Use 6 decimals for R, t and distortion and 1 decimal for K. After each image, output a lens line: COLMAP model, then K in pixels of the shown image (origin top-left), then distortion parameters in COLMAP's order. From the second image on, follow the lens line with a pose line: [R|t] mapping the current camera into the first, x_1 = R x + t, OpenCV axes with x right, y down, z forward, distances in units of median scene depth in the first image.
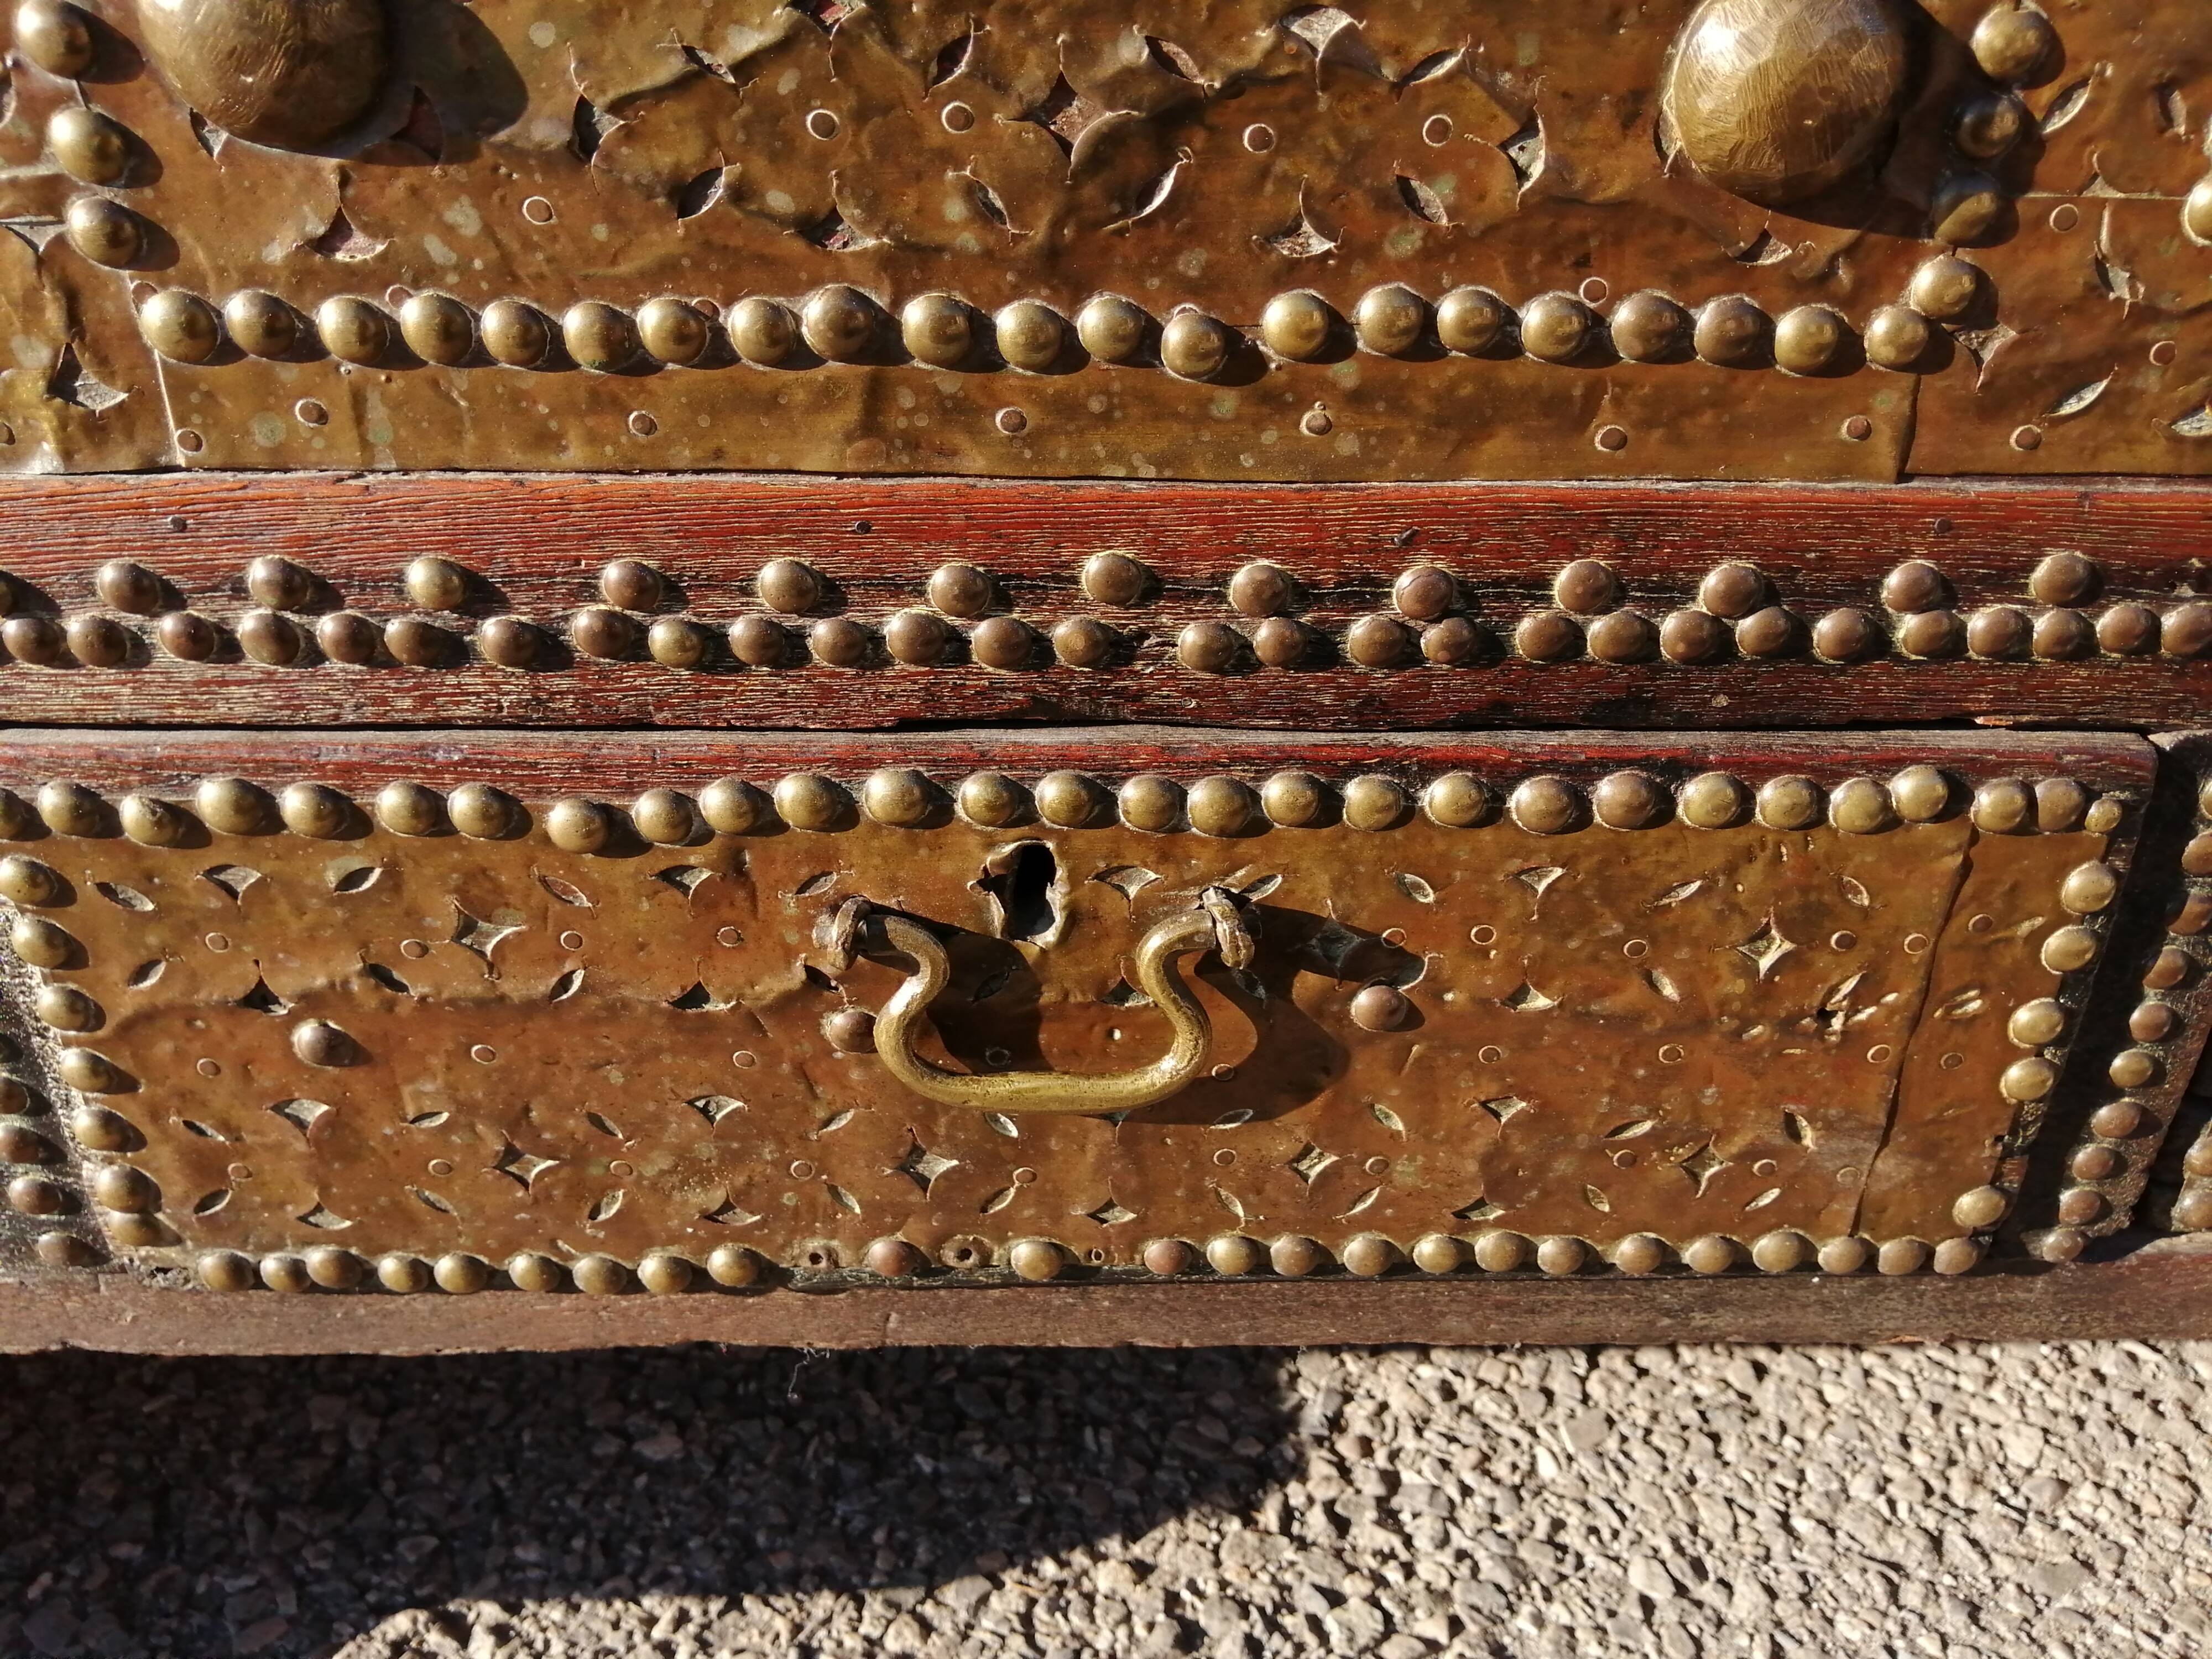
lens RADIAL K [[1840.2, 0, 1111.1], [0, 1840.2, 881.8], [0, 0, 1]] dist [0.071980, -0.175213]
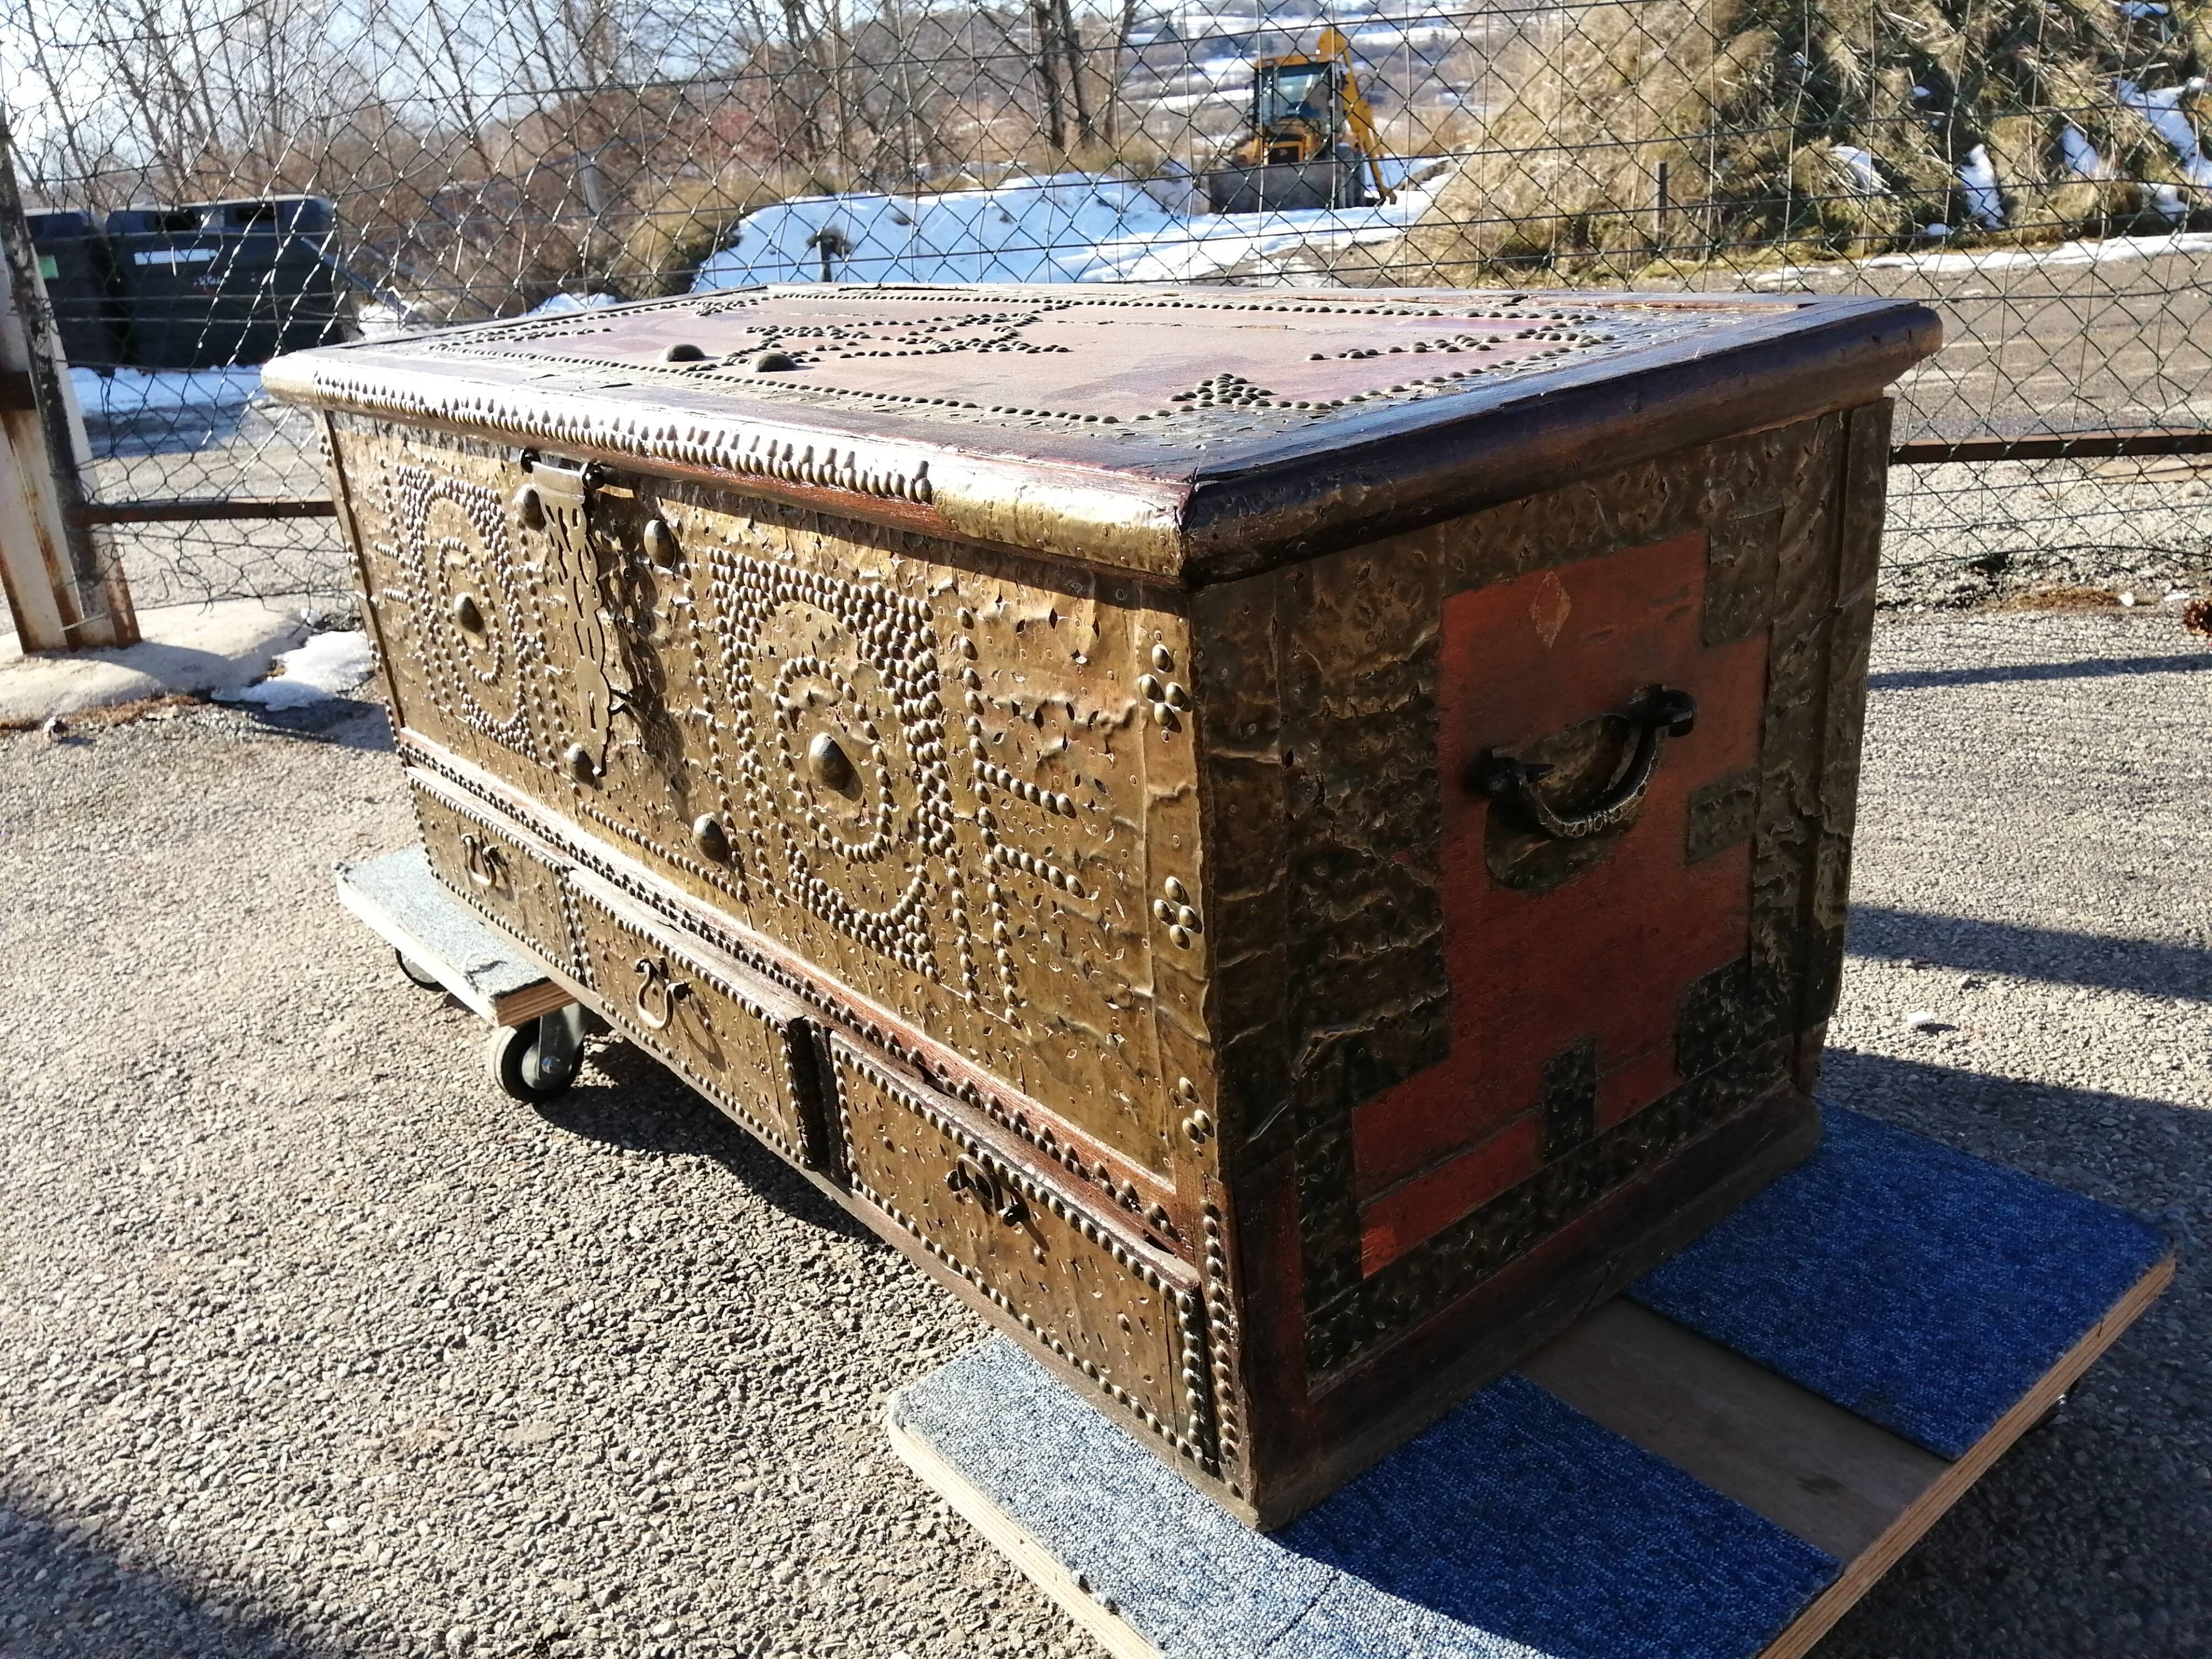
lens RADIAL K [[1747.1, 0, 1113.3], [0, 1747.1, 824.1], [0, 0, 1]] dist [0.072938, -0.139205]
pose [[0.608487, 0.230183, -0.759446, 3.455000], [-0.328019, 0.944381, 0.023419, -0.711819], [0.722597, 0.234863, 0.650148, -0.931087]]
